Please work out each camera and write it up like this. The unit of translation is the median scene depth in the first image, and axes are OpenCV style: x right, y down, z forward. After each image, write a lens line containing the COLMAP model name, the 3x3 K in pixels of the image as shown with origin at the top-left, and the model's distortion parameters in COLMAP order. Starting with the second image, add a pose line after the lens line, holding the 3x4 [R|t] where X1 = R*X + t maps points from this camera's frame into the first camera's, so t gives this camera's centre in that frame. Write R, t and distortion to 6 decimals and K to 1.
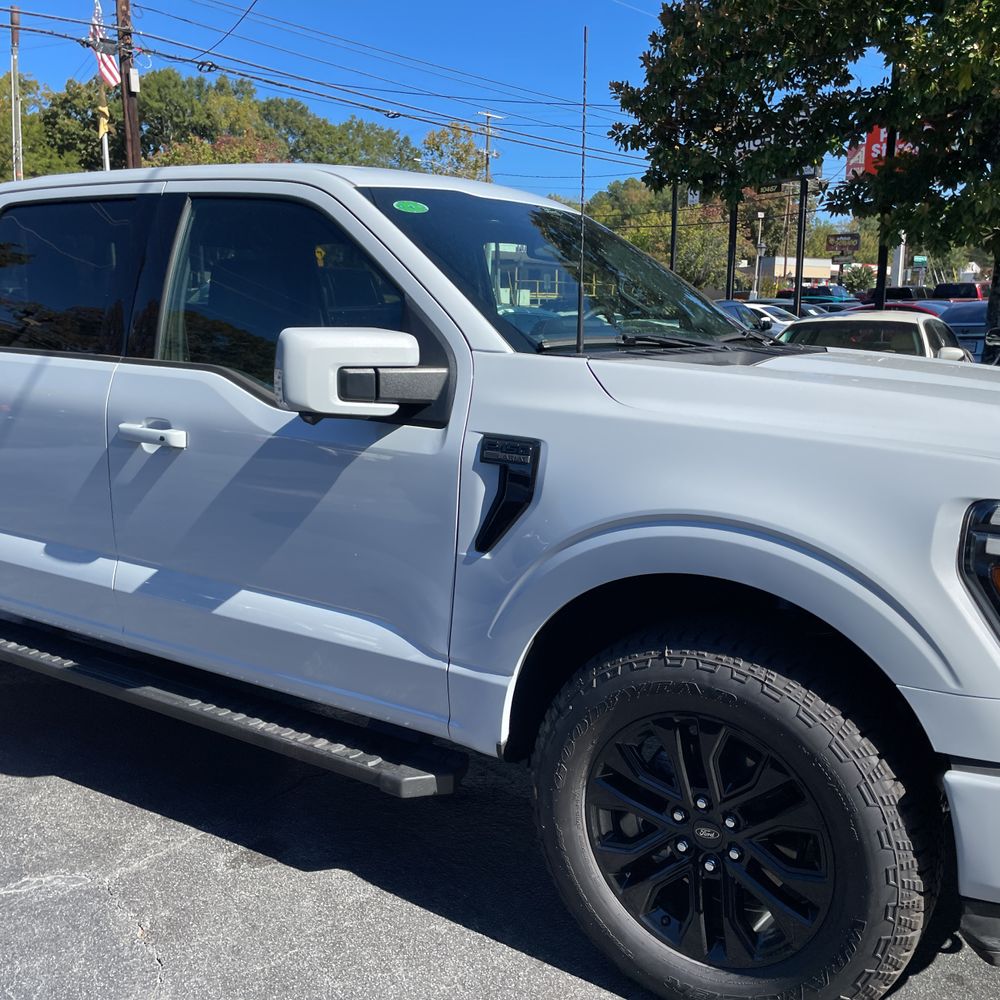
lens RADIAL K [[1046.9, 0, 500.1], [0, 1046.9, 571.7], [0, 0, 1]] dist [0.105570, -0.150311]
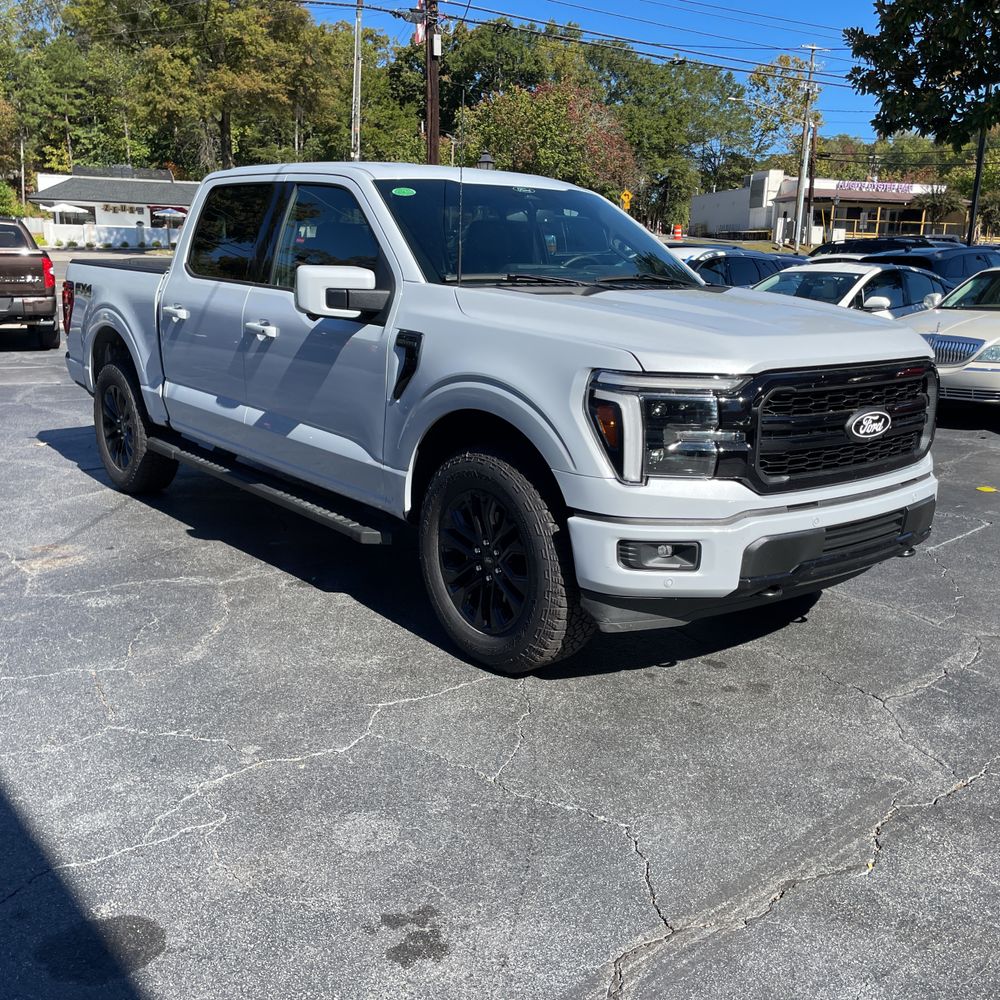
lens RADIAL K [[1018.2, 0, 499.6], [0, 1018.2, 579.4], [0, 0, 1]] dist [0.103244, -0.079414]
pose [[0.956262, 0.098051, -0.275588, 0.524367], [-0.079817, 0.993858, 0.076646, 0.110916], [0.281411, -0.051297, 0.958215, -0.490613]]
